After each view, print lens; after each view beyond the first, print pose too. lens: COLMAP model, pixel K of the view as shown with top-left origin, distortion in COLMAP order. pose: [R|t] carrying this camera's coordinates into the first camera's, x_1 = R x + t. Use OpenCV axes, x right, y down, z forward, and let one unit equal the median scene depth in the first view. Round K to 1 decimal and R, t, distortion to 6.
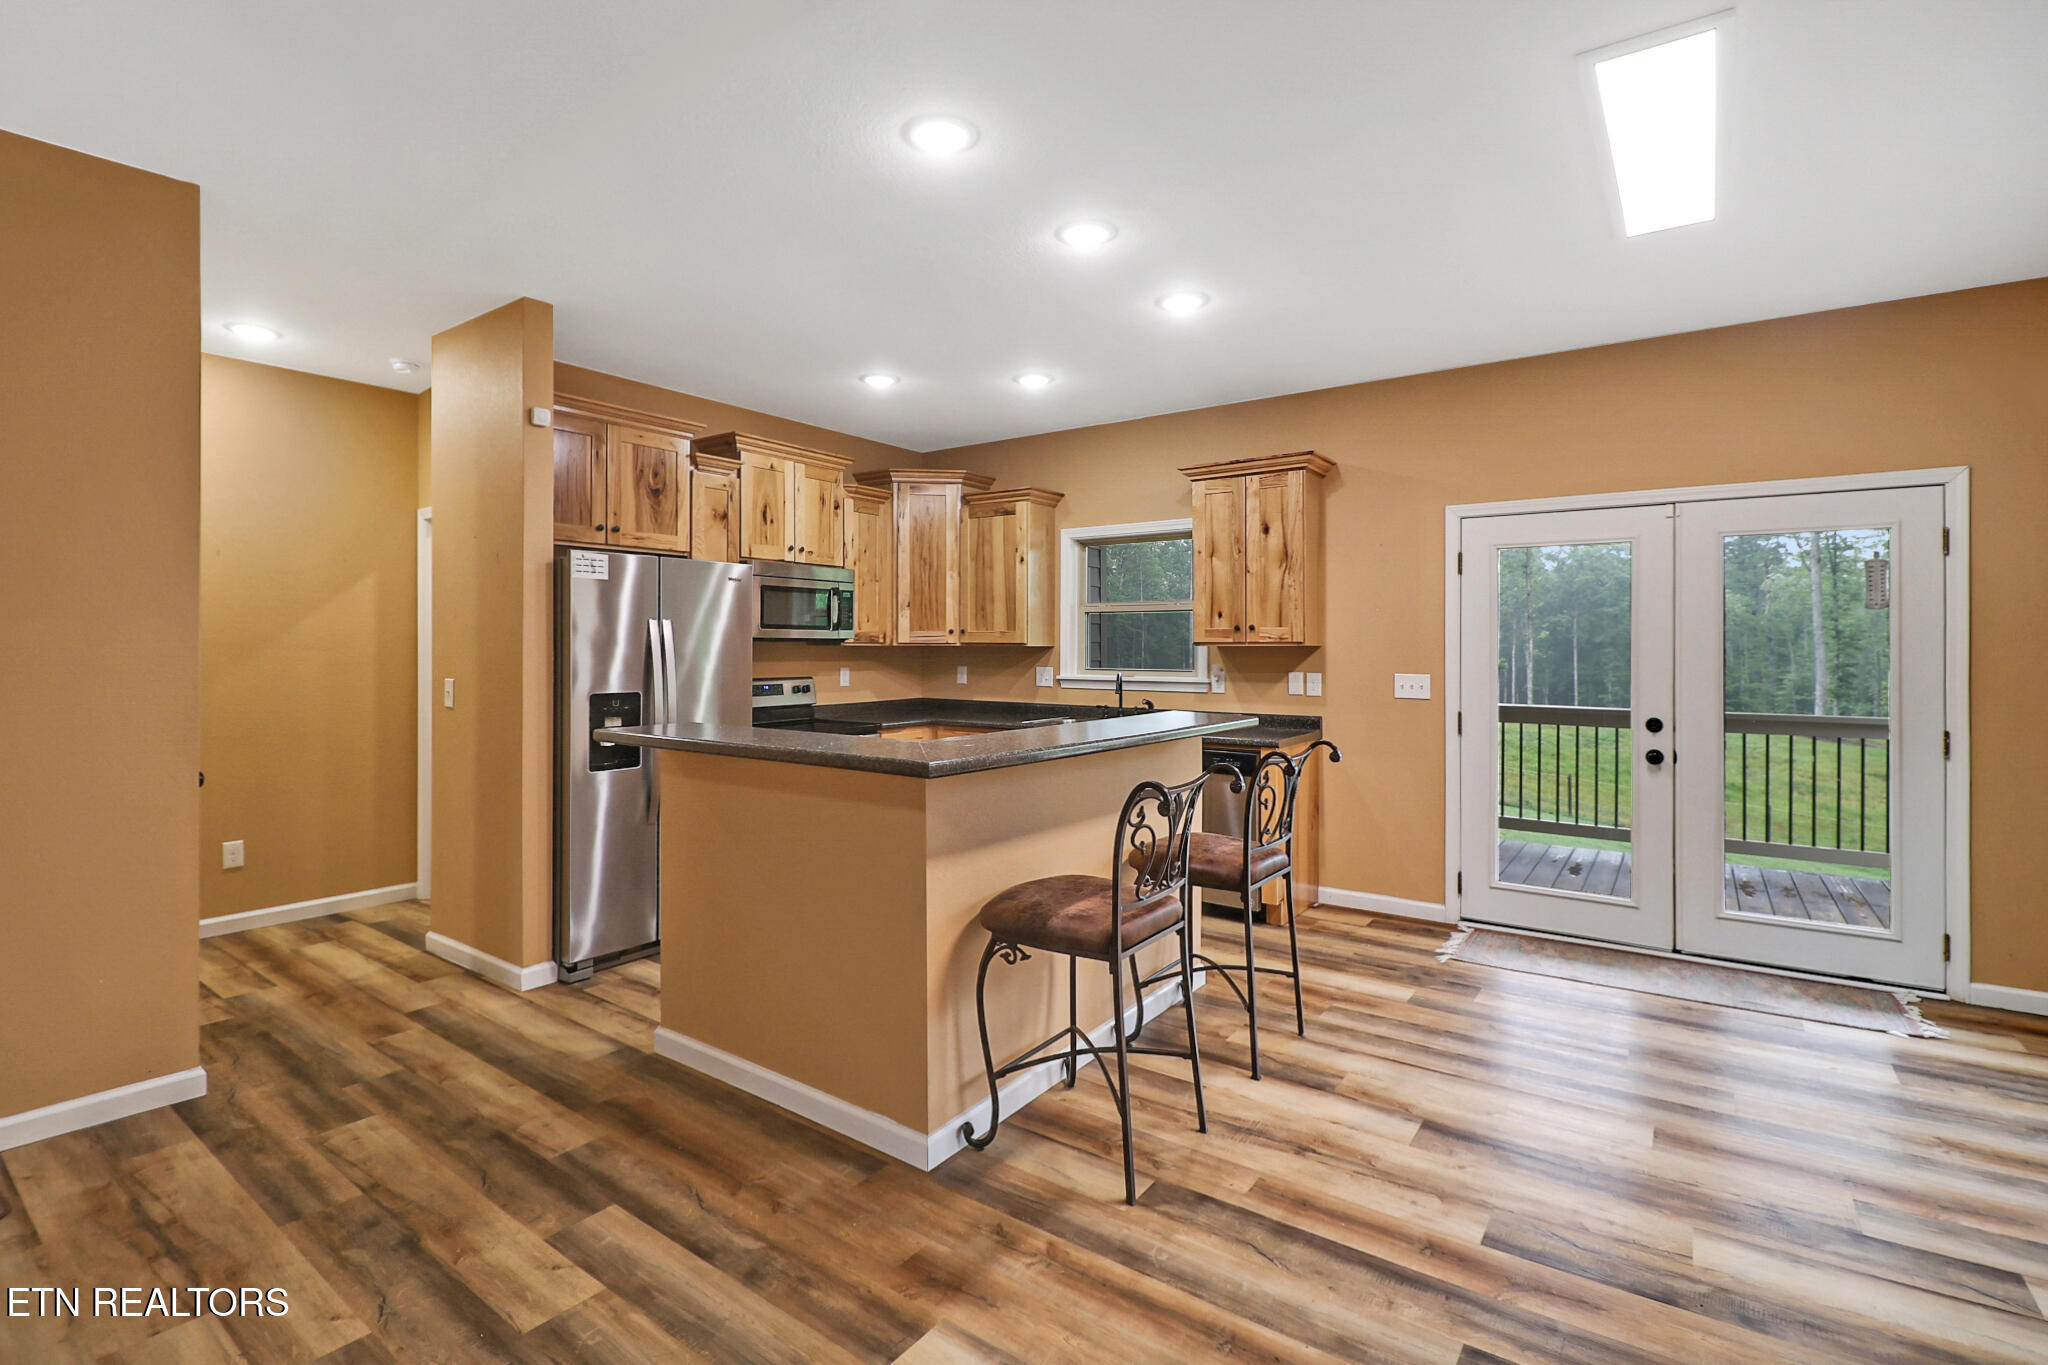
lens RADIAL K [[941.2, 0, 1021.9], [0, 941.2, 669.4], [0, 0, 1]] dist [-0.020326, -0.001030]
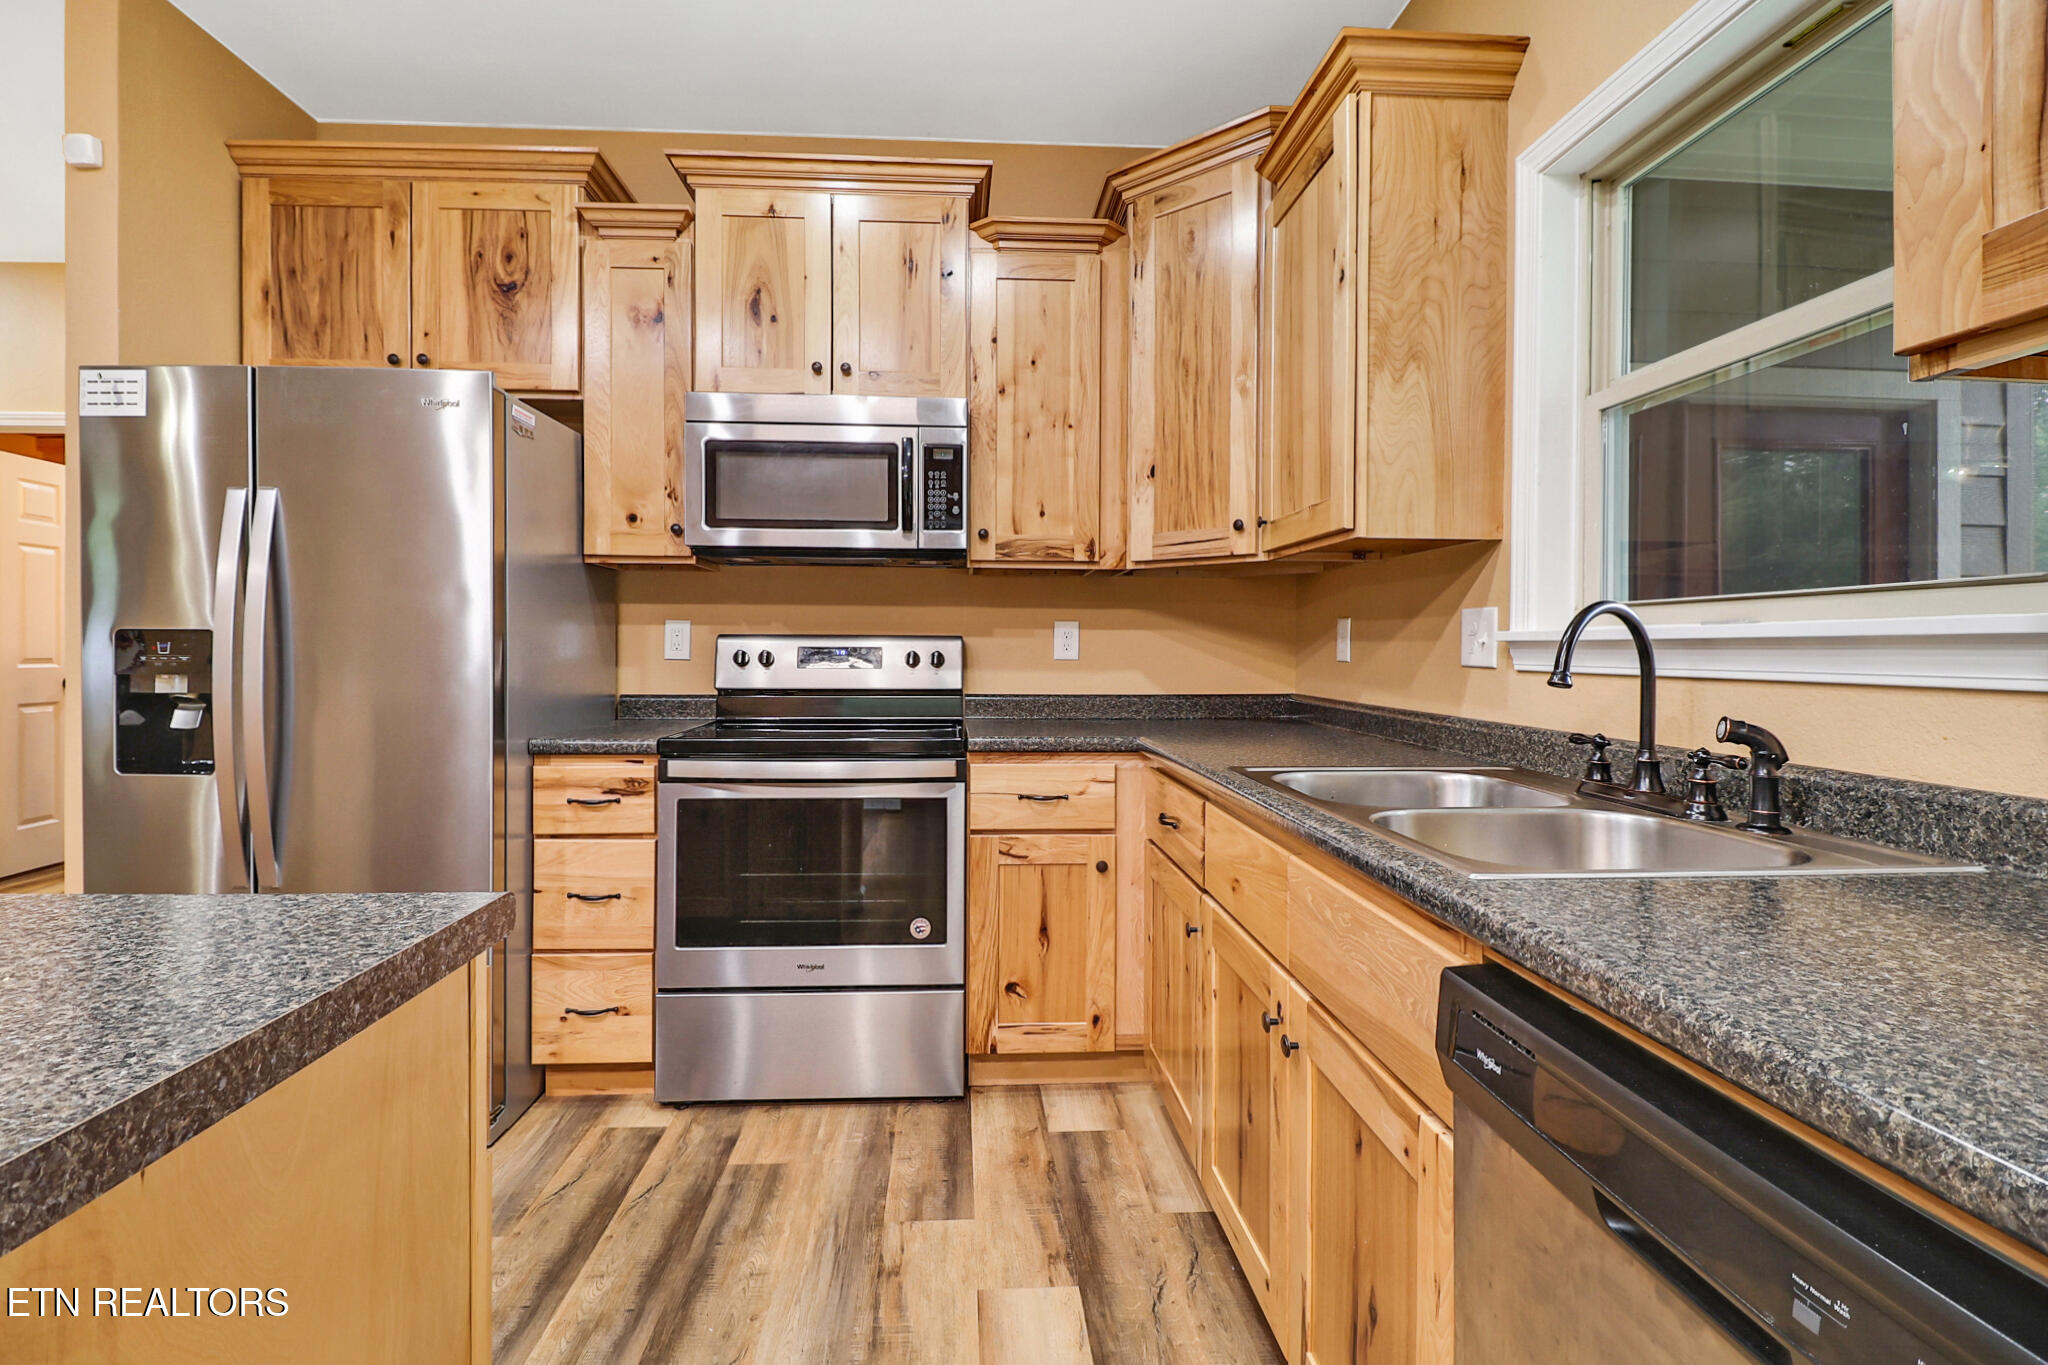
lens RADIAL K [[941.2, 0, 977.3], [0, 941.2, 663.6], [0, 0, 1]] dist [-0.020326, -0.001030]
pose [[0.620864, 0.016587, -0.783743, 0.201351], [-0.025417, 0.999676, 0.001021, 0.024881], [0.783506, 0.019287, 0.621085, 0.782664]]
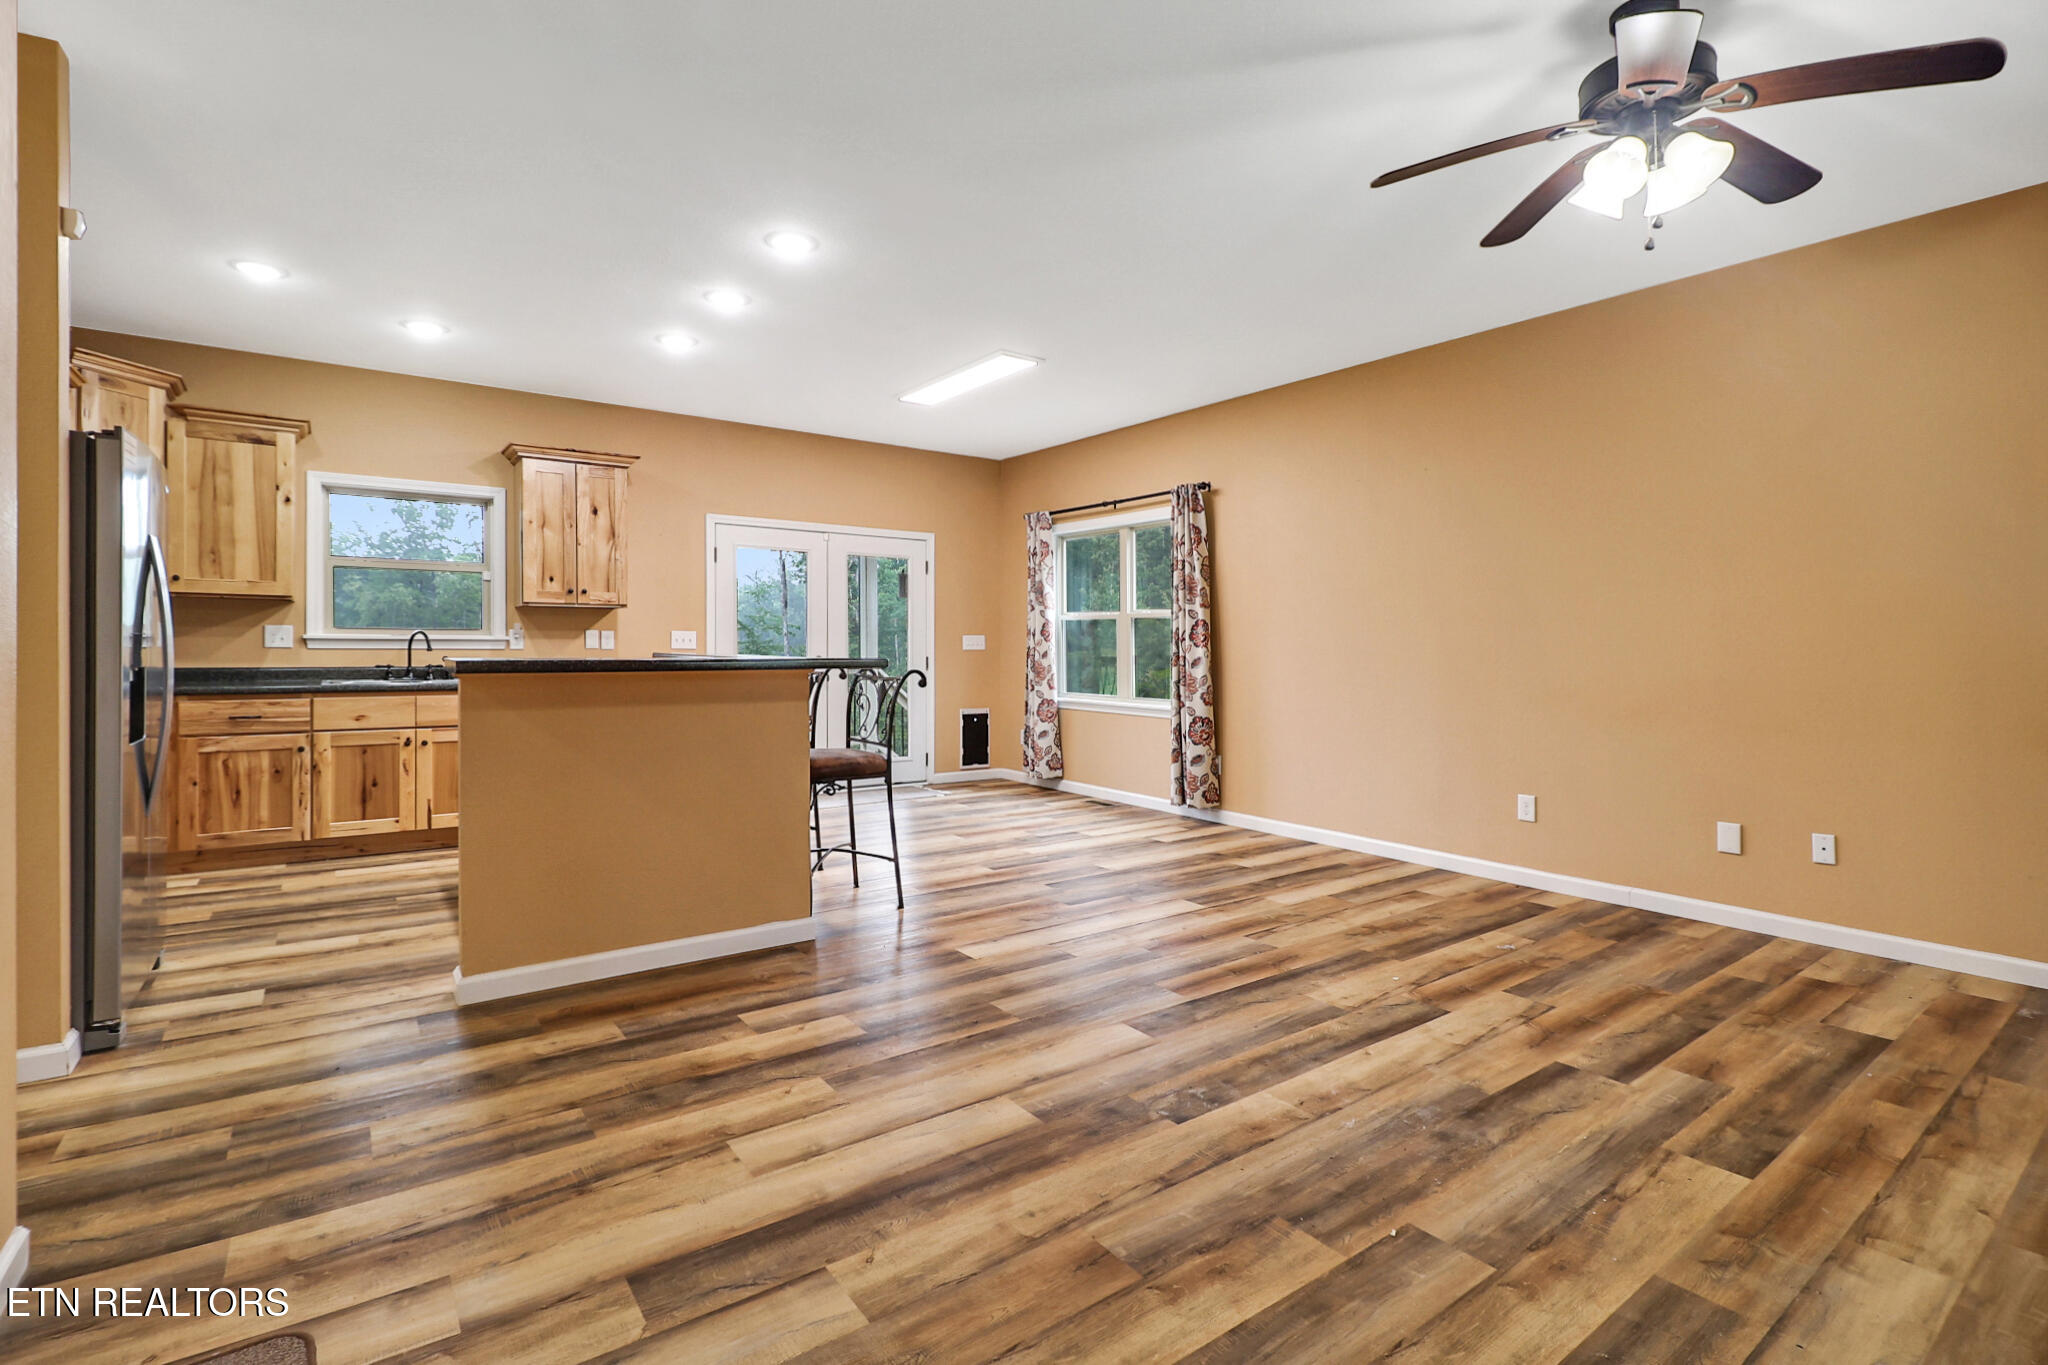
lens RADIAL K [[941.2, 0, 1005.0], [0, 941.2, 646.2], [0, 0, 1]] dist [-0.020326, -0.001030]
pose [[0.313556, -0.000604, 0.949569, -0.687840], [0.014442, 0.999887, -0.004133, 0.036285], [-0.949460, 0.015009, 0.313530, 0.109461]]
